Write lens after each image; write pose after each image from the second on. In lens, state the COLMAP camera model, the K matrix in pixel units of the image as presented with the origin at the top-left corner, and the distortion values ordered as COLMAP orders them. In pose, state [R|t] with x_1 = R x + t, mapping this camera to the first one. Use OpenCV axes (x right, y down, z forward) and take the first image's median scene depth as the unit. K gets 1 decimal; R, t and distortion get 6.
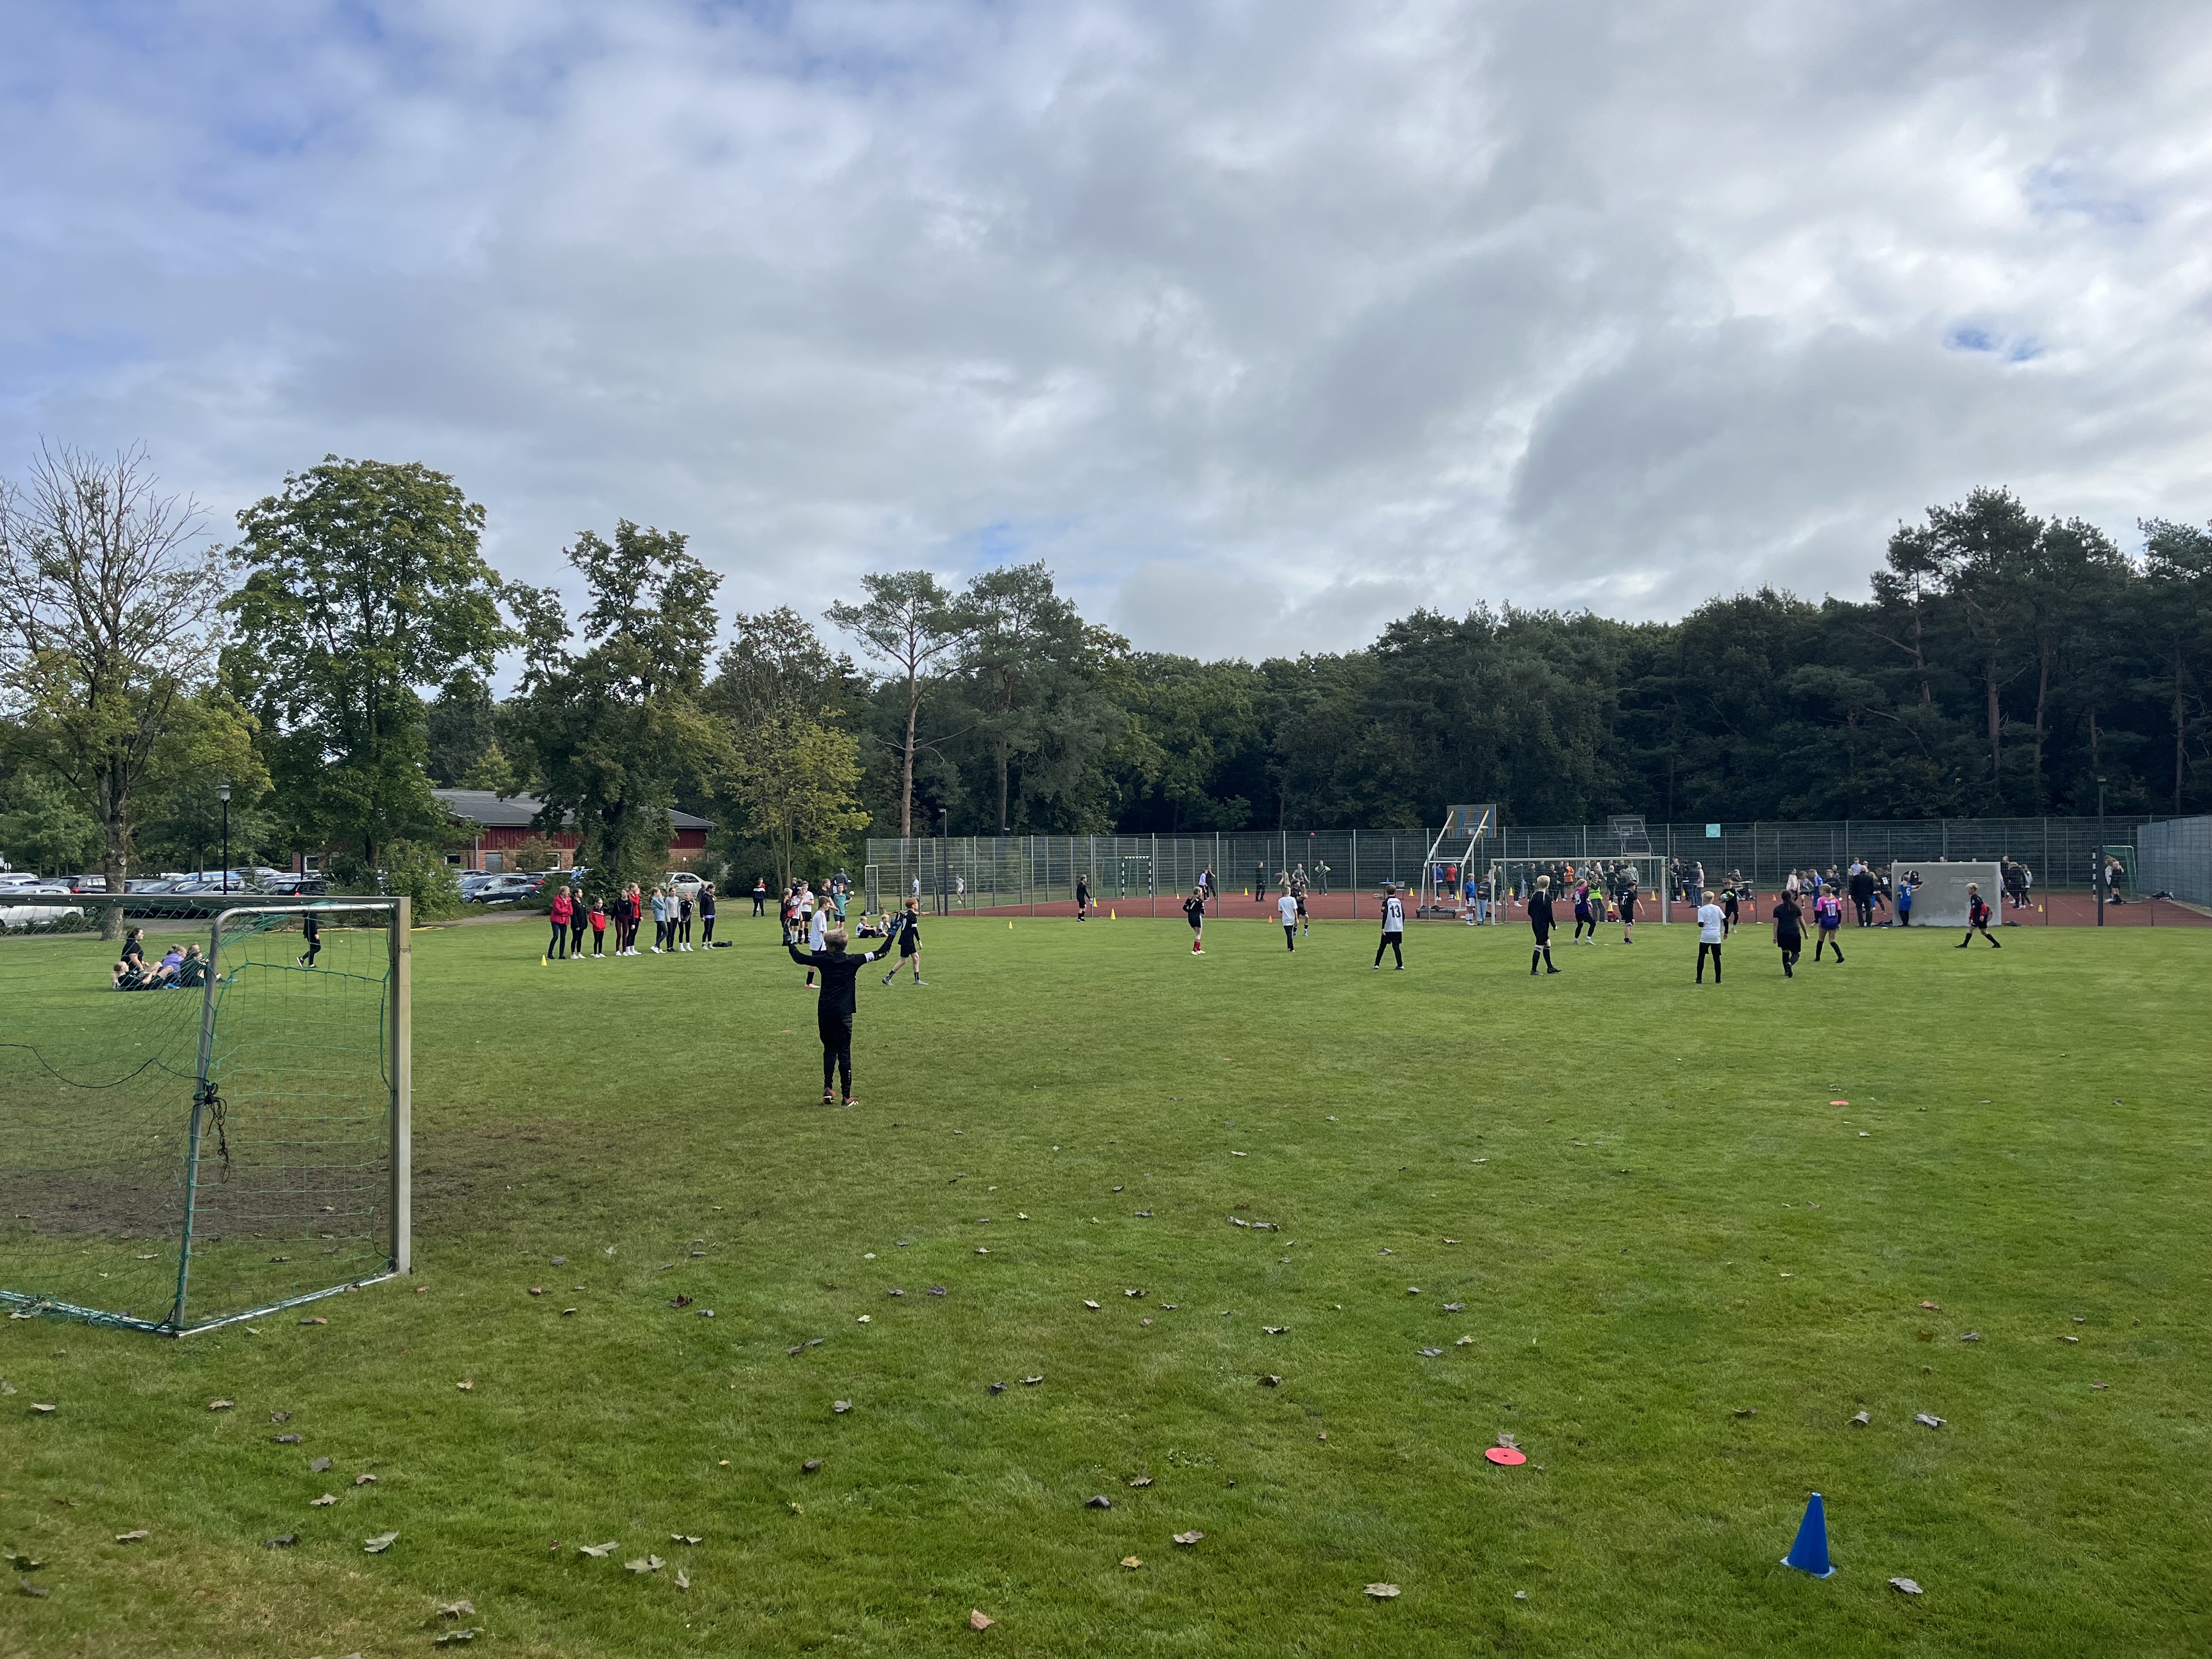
lens RADIAL K [[1672.5, 0, 1106.0], [0, 1672.5, 829.5], [0, 0, 1]] dist [-0.004375, 0.003147]
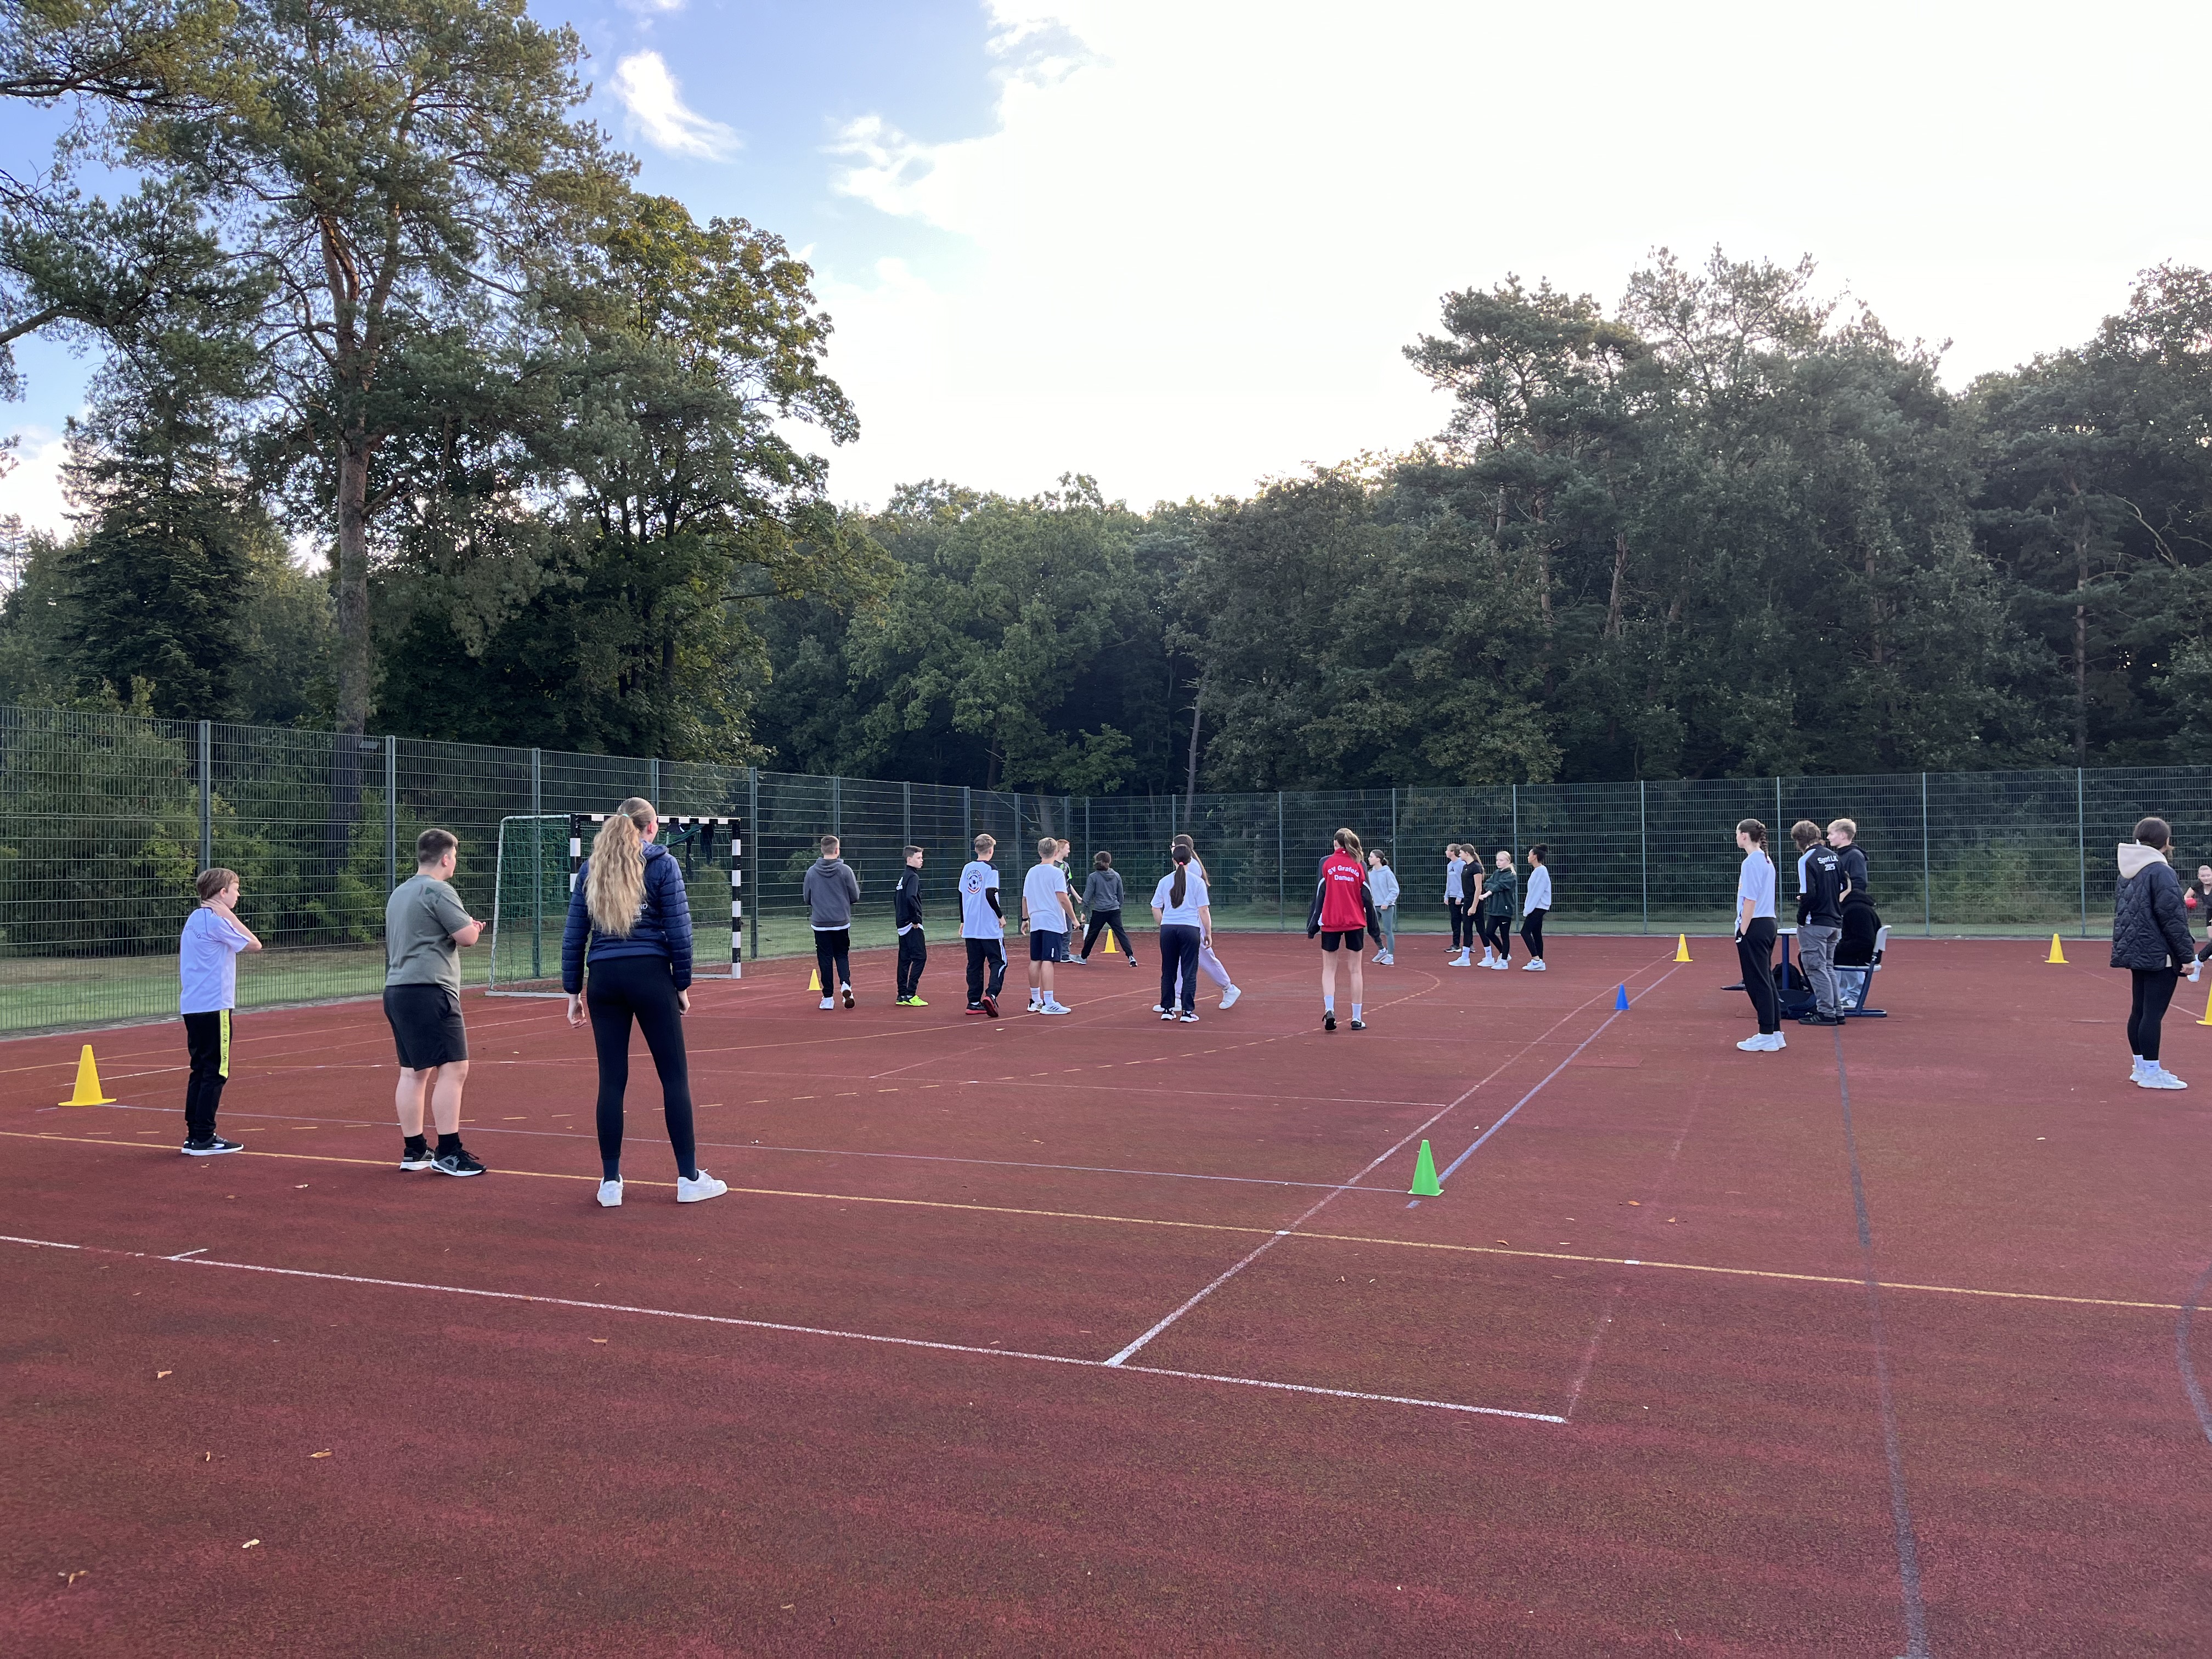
lens RADIAL K [[1672.5, 0, 1106.0], [0, 1672.5, 829.5], [0, 0, 1]] dist [-0.004375, 0.003147]
pose [[0.997837, -0.004465, 0.065578, 0.055402], [0.004660, 0.999985, -0.002822, 0.013901], [-0.065565, 0.003121, 0.997843, 0.604793]]
